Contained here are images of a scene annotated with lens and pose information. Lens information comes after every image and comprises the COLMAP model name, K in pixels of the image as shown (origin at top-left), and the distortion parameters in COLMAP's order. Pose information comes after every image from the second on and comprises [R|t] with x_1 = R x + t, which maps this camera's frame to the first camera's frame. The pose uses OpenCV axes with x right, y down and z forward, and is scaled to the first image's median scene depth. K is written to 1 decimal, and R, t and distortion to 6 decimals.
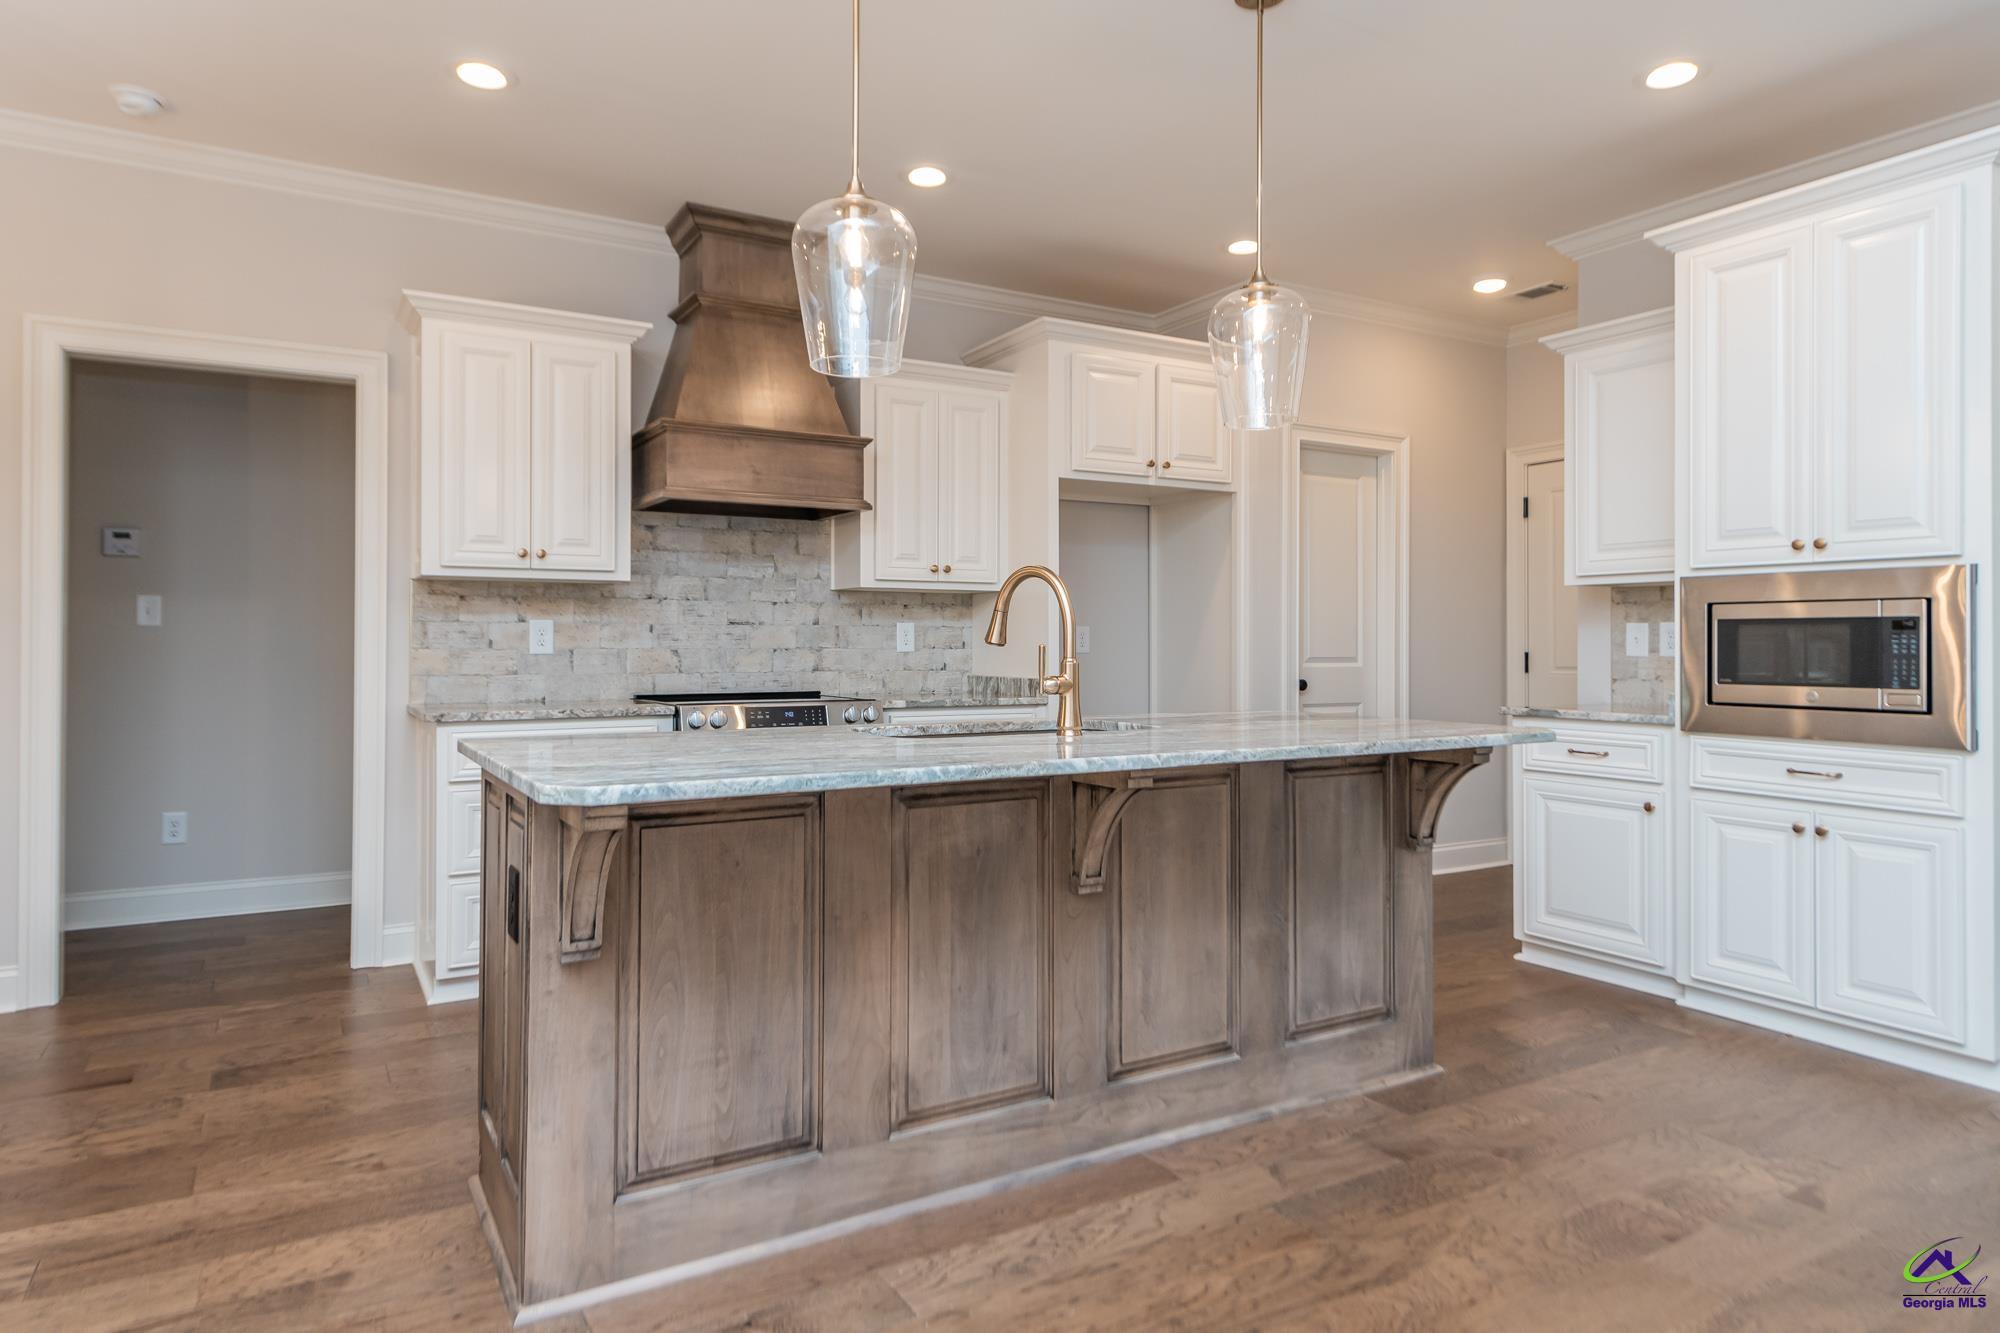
lens RADIAL K [[1187.9, 0, 994.4], [0, 1187.9, 634.1], [0, 0, 1]] dist [0.029938, -0.023371]
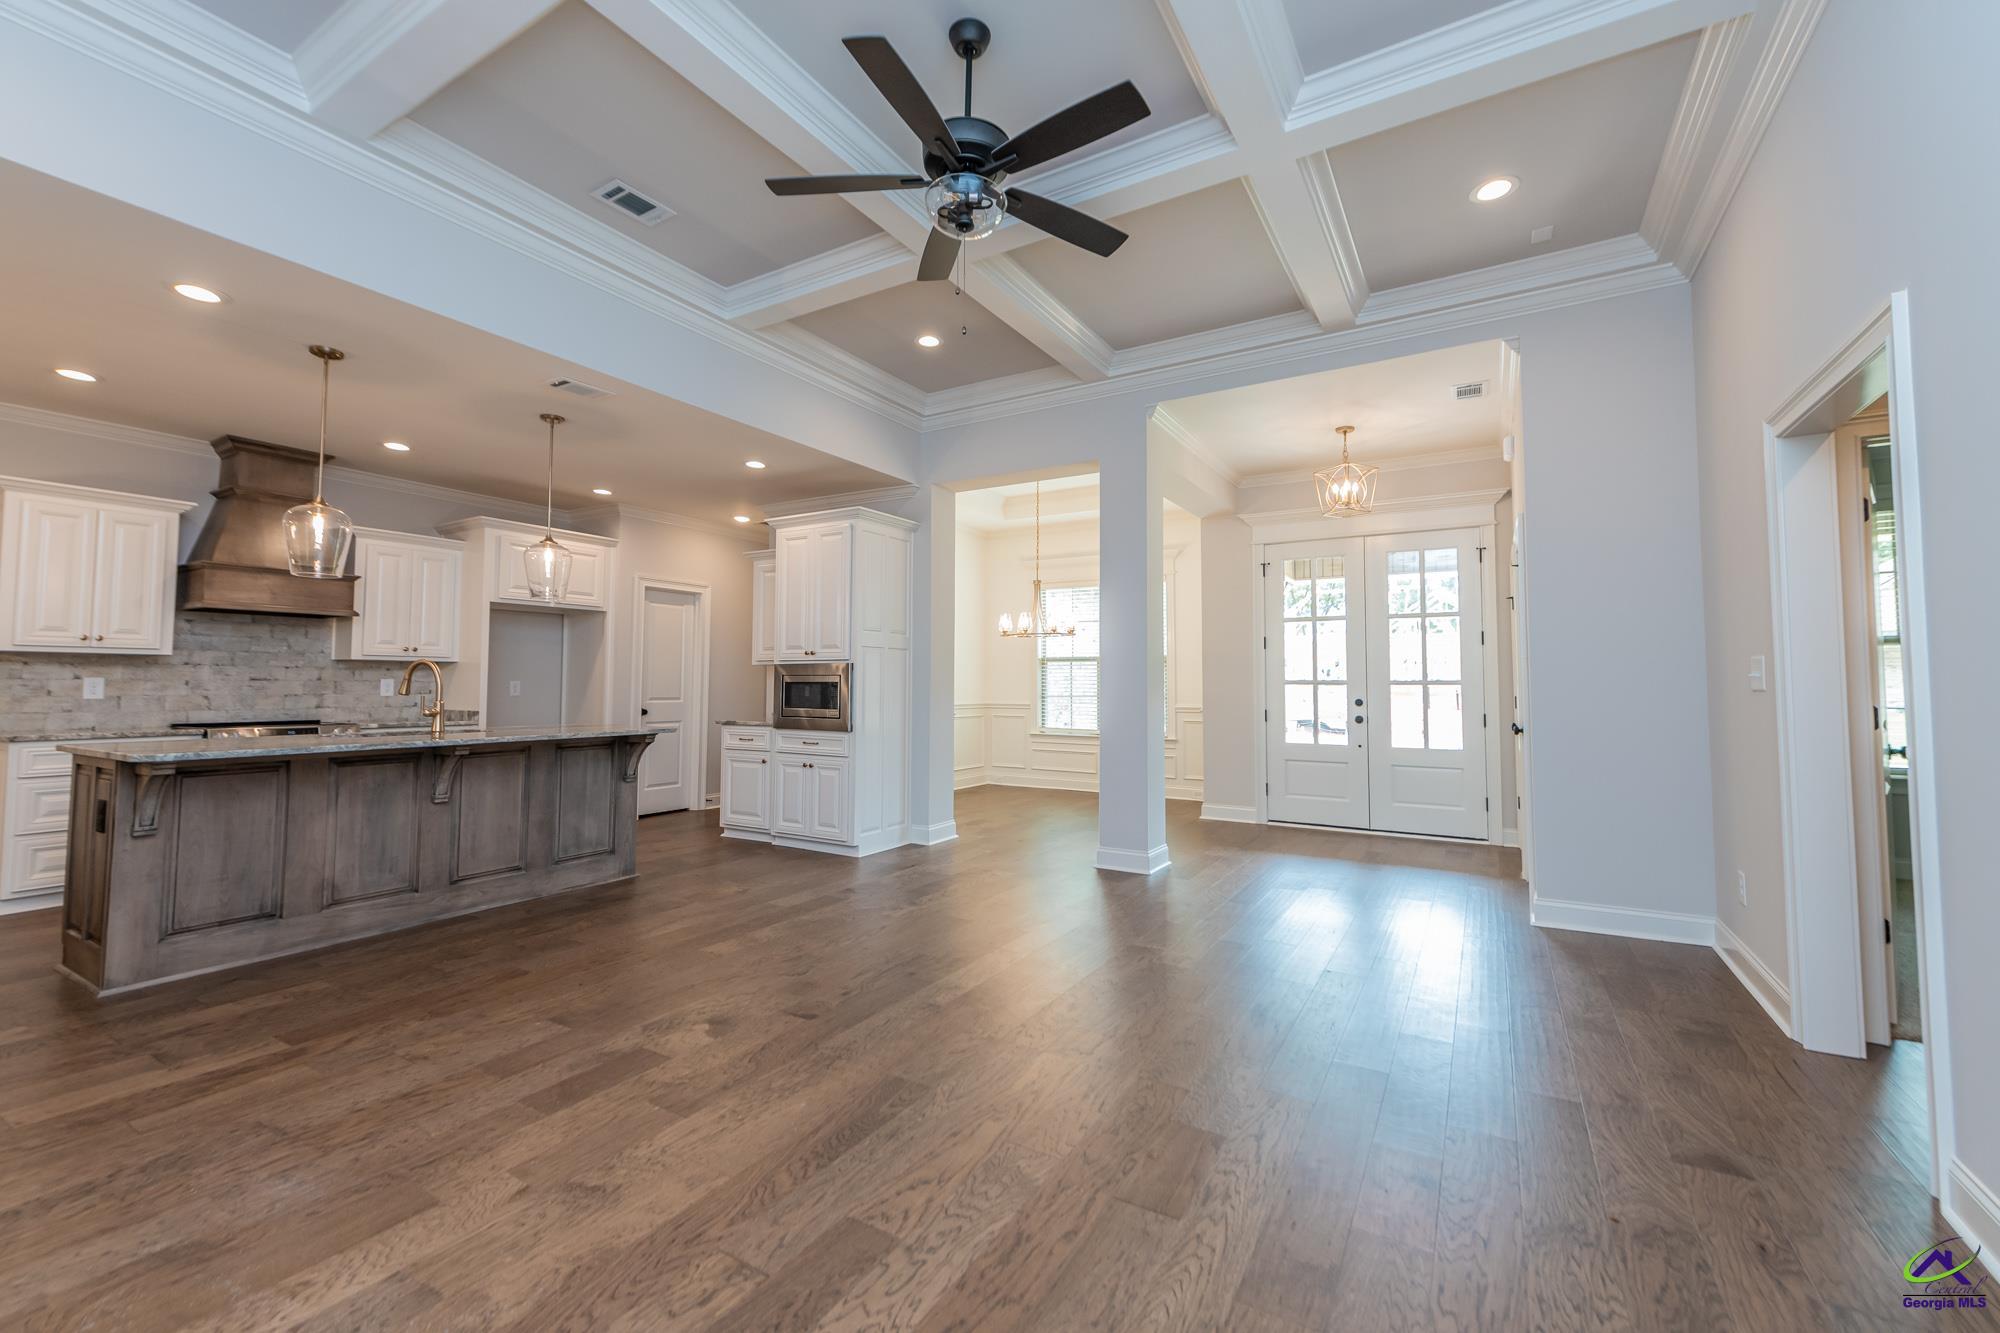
lens RADIAL K [[817.9, 0, 994.7], [0, 817.9, 645.4], [0, 0, 1]] dist [0.016834, -0.006628]
pose [[0.878089, 0.024656, 0.477861, 0.148799], [-0.005474, 0.999124, -0.041492, -0.016009], [-0.478465, 0.033818, 0.877455, -0.551477]]
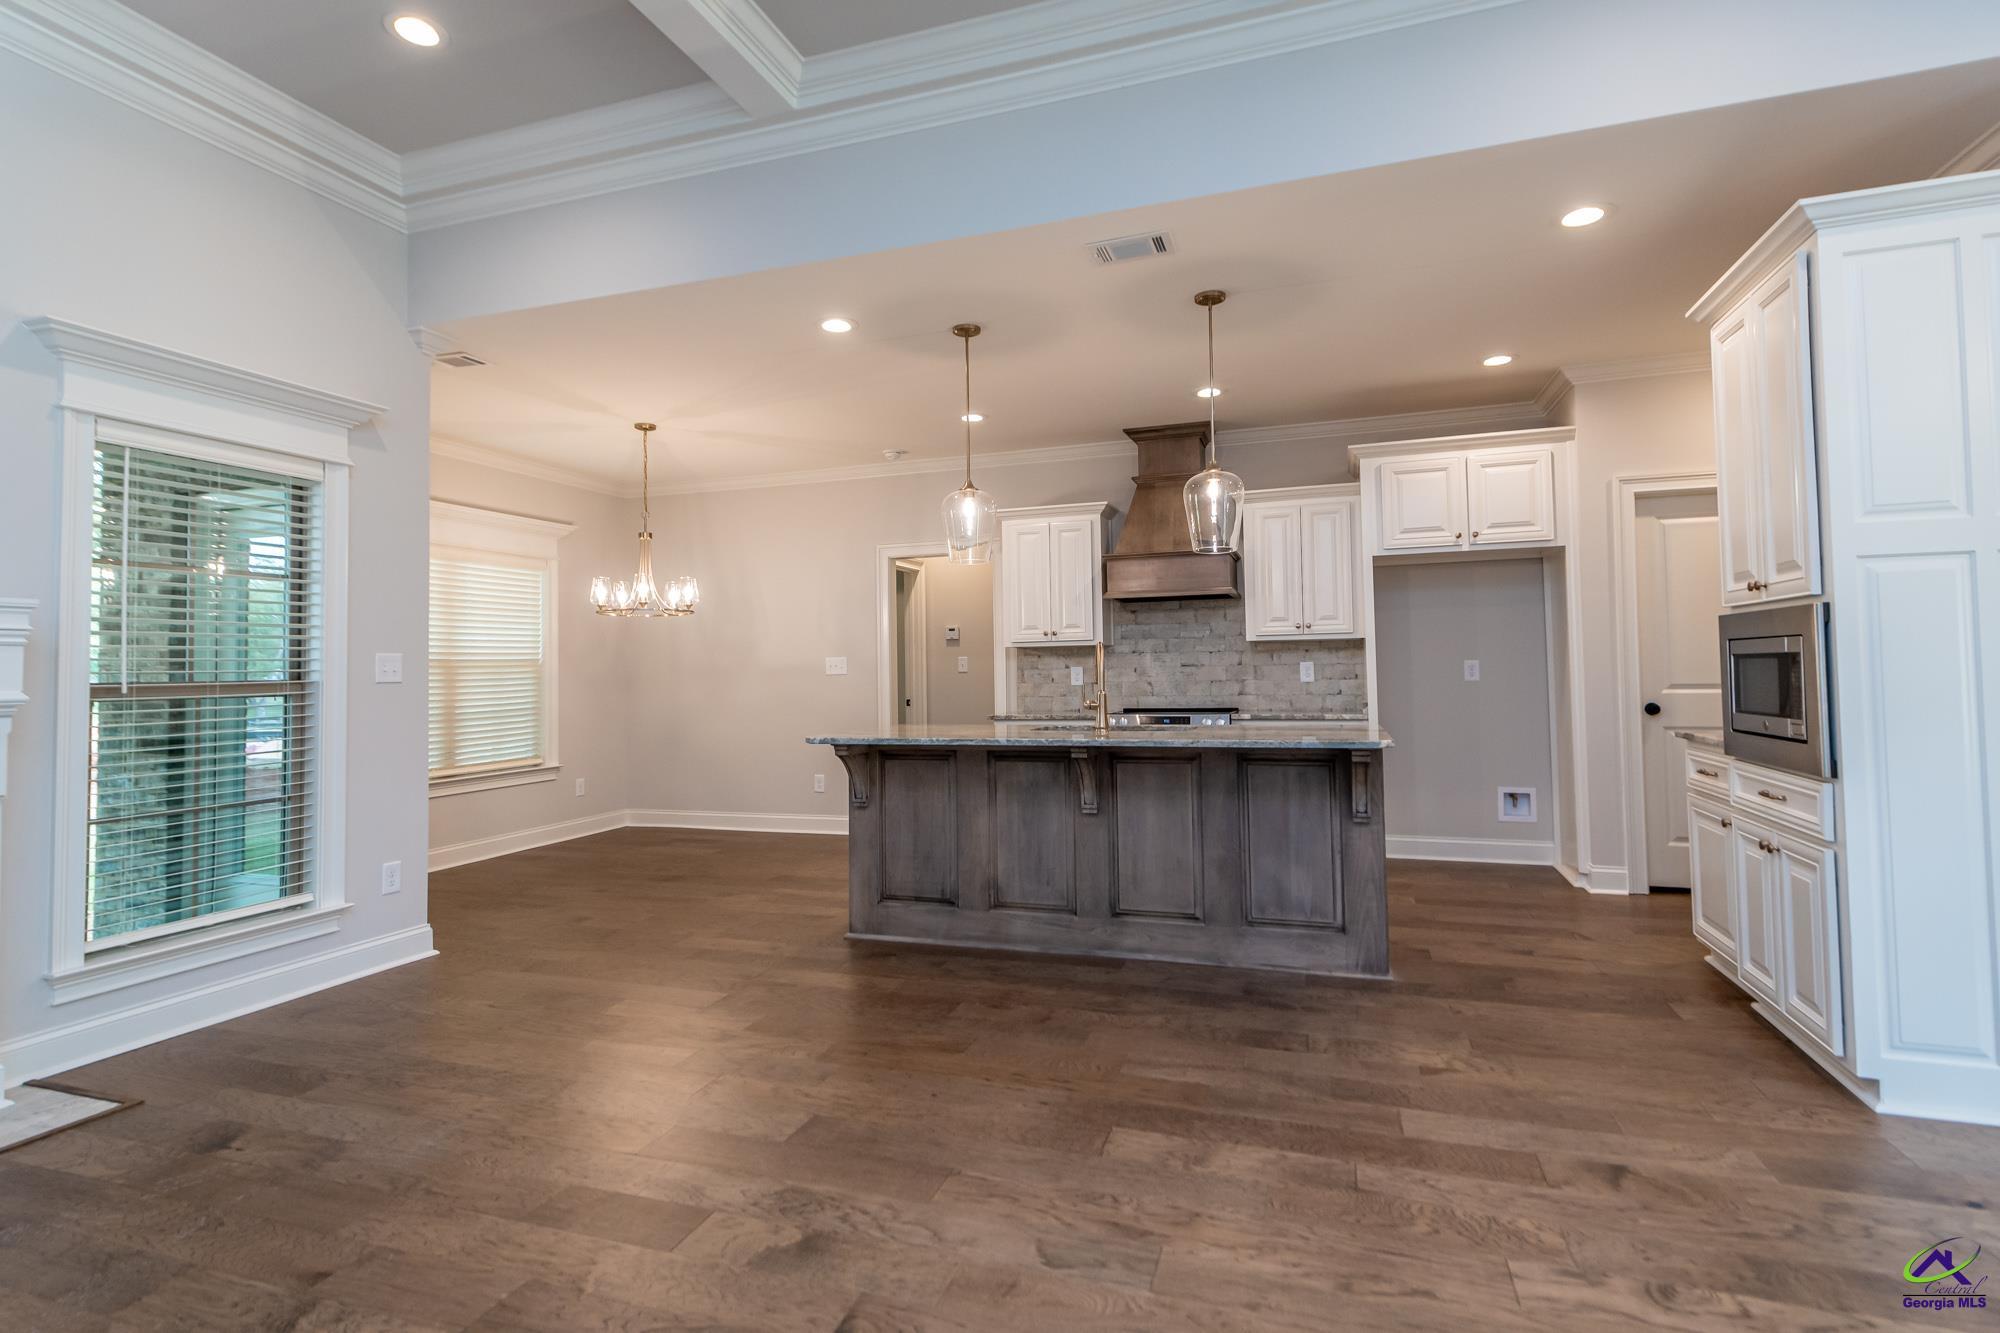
lens RADIAL K [[985.8, 0, 993.1], [0, 985.8, 637.5], [0, 0, 1]] dist [0.022460, -0.011649]
pose [[0.651334, -0.039371, -0.757769, 0.704926], [0.023471, 0.999220, -0.031742, -0.011930], [0.758428, 0.002889, 0.651750, -0.096662]]
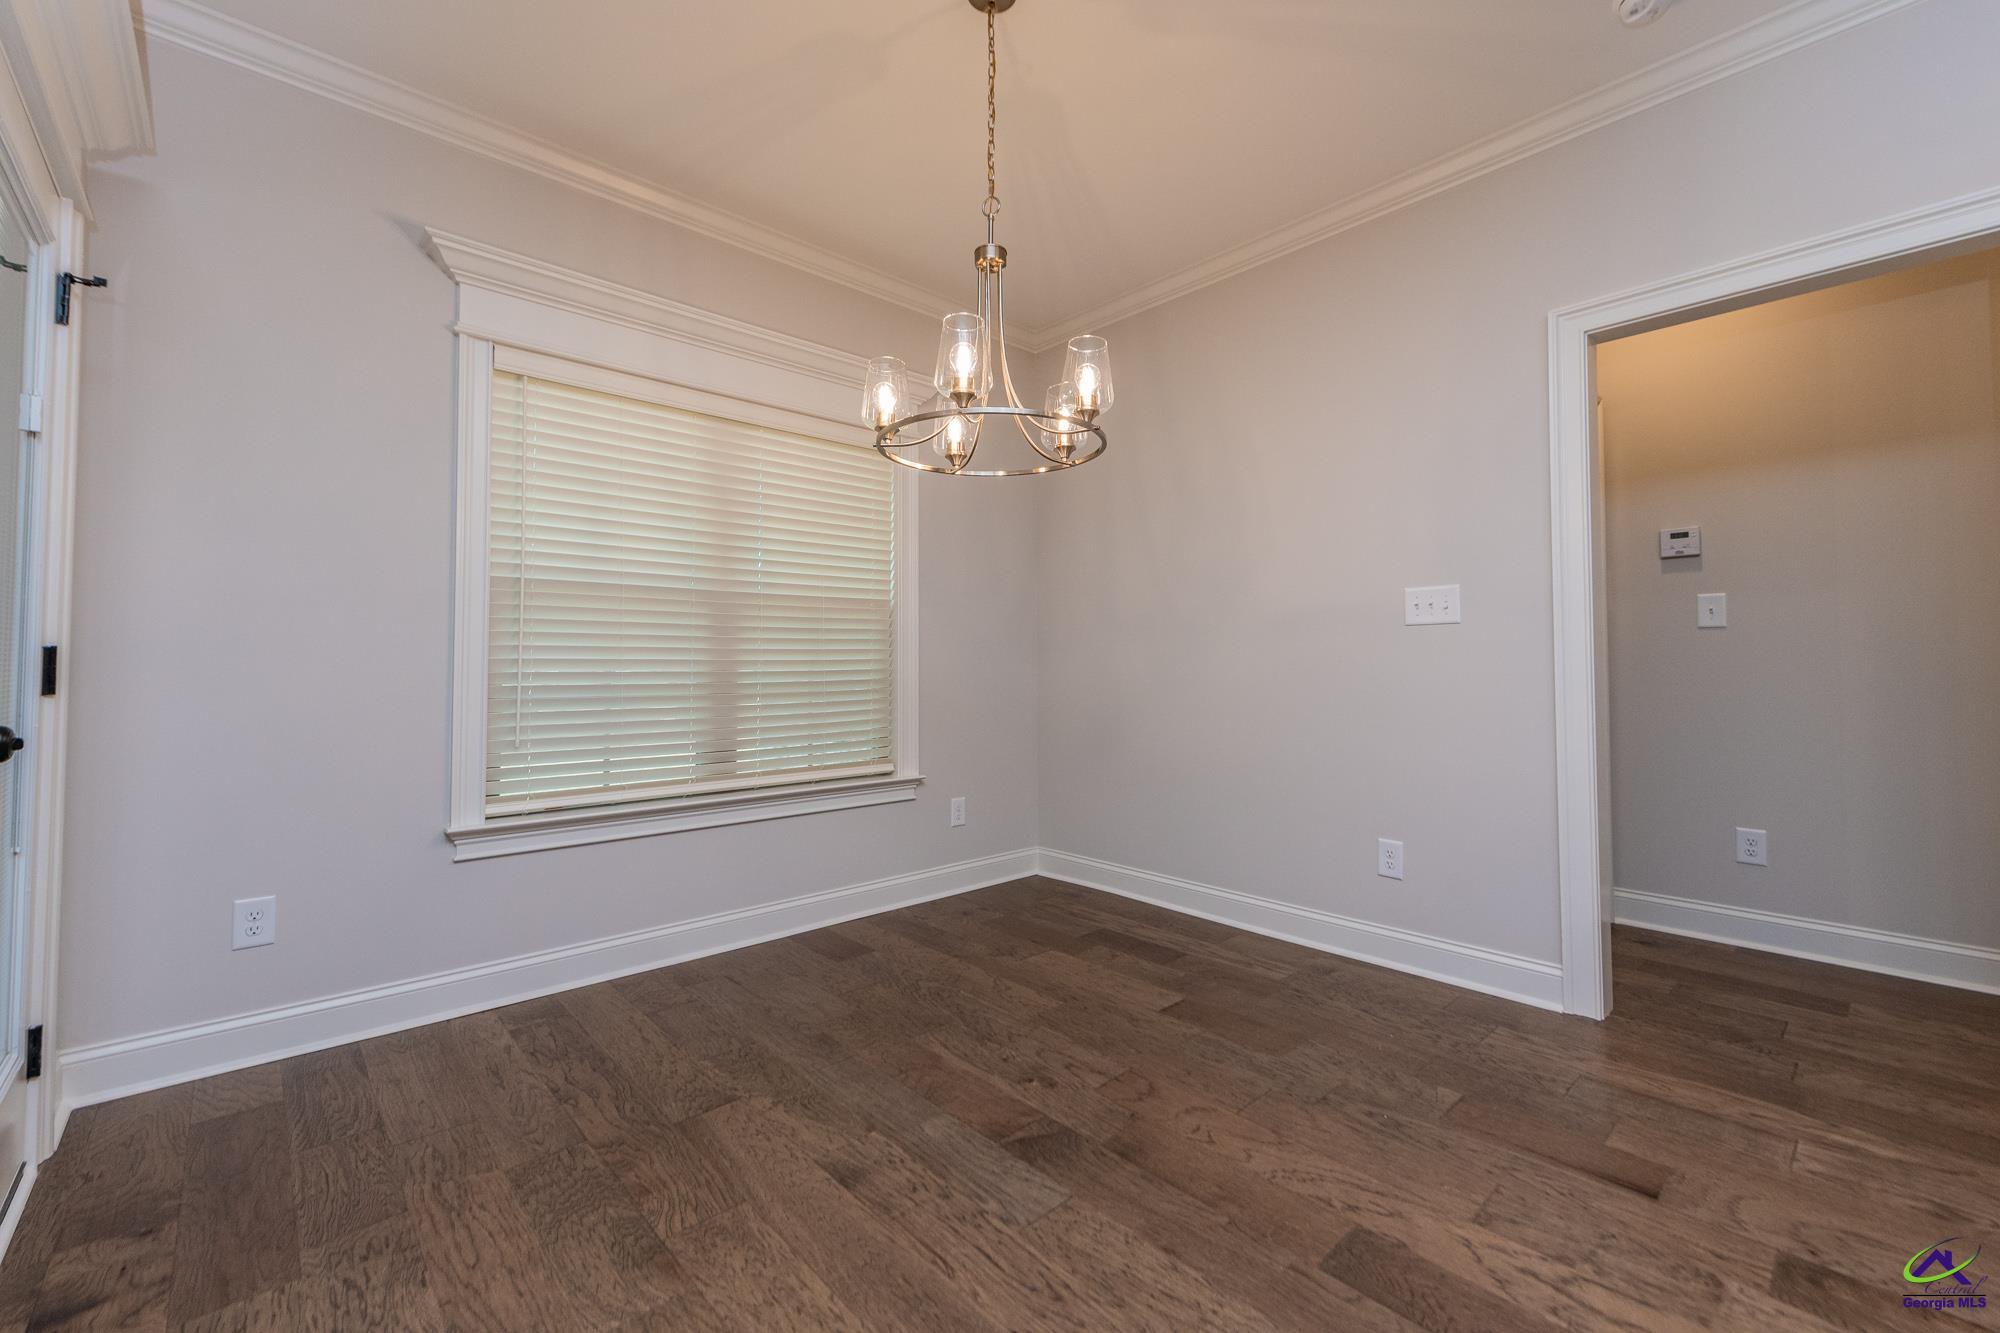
lens RADIAL K [[817.9, 0, 994.7], [0, 817.9, 645.4], [0, 0, 1]] dist [0.016834, -0.006628]
pose [[0.200149, -0.028811, -0.979342, -0.196438], [0.008186, 0.999582, -0.027734, 0.022641], [0.979731, -0.002466, 0.200302, 0.340536]]
